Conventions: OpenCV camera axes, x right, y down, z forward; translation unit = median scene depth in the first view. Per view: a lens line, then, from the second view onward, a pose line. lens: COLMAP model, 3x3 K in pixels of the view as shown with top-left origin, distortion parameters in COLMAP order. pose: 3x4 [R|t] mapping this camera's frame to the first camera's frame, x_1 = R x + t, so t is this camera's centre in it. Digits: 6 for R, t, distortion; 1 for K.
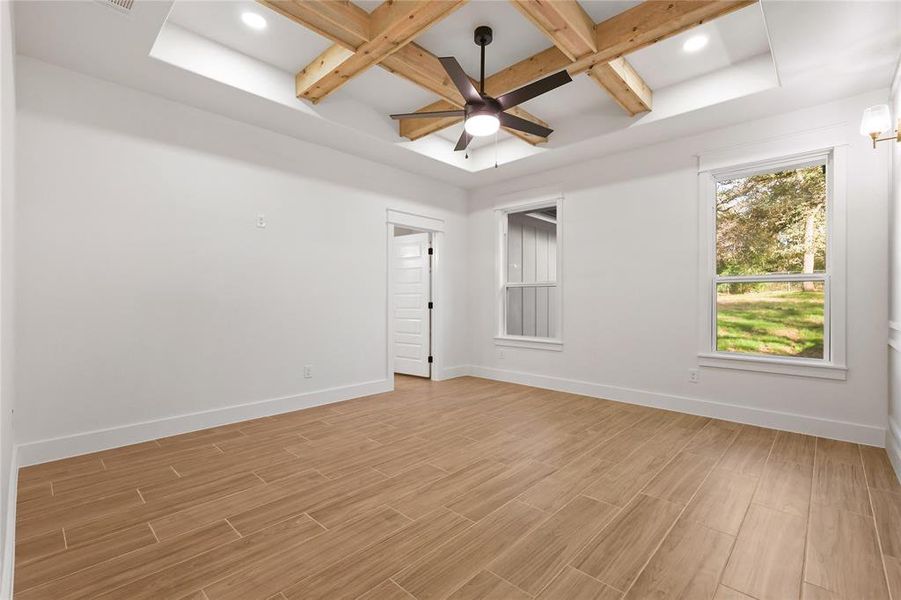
lens RADIAL K [[396.4, 0, 451.8], [0, 396.4, 298.8], [0, 0, 1]] dist [-0.001136, -0.000007]
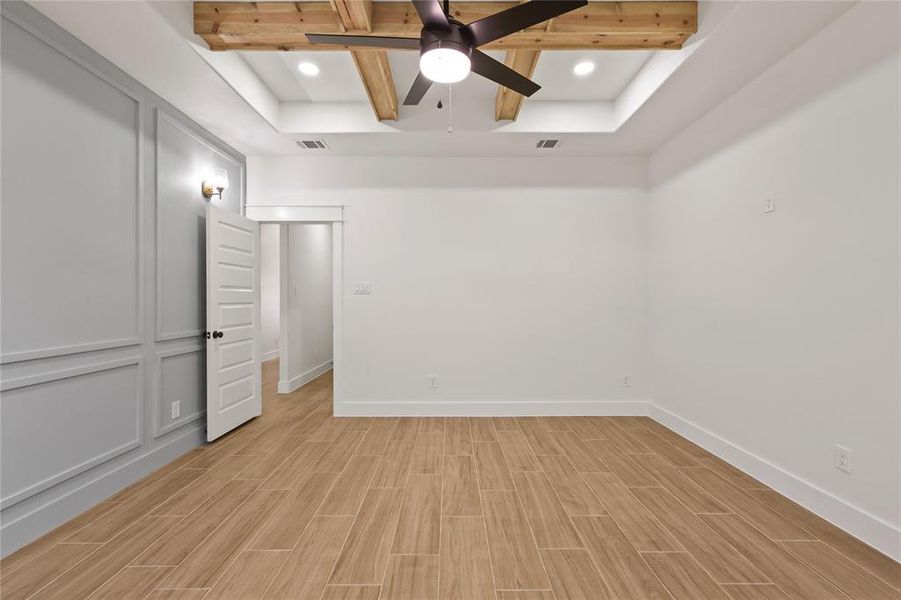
lens RADIAL K [[396.4, 0, 451.6], [0, 396.4, 301.3], [0, 0, 1]] dist [-0.001136, -0.000007]
pose [[-0.724830, 0.001401, -0.688926, 0.601202], [0.001361, 0.999999, 0.000602, -0.037455], [0.688926, -0.000501, -0.724831, 1.688178]]
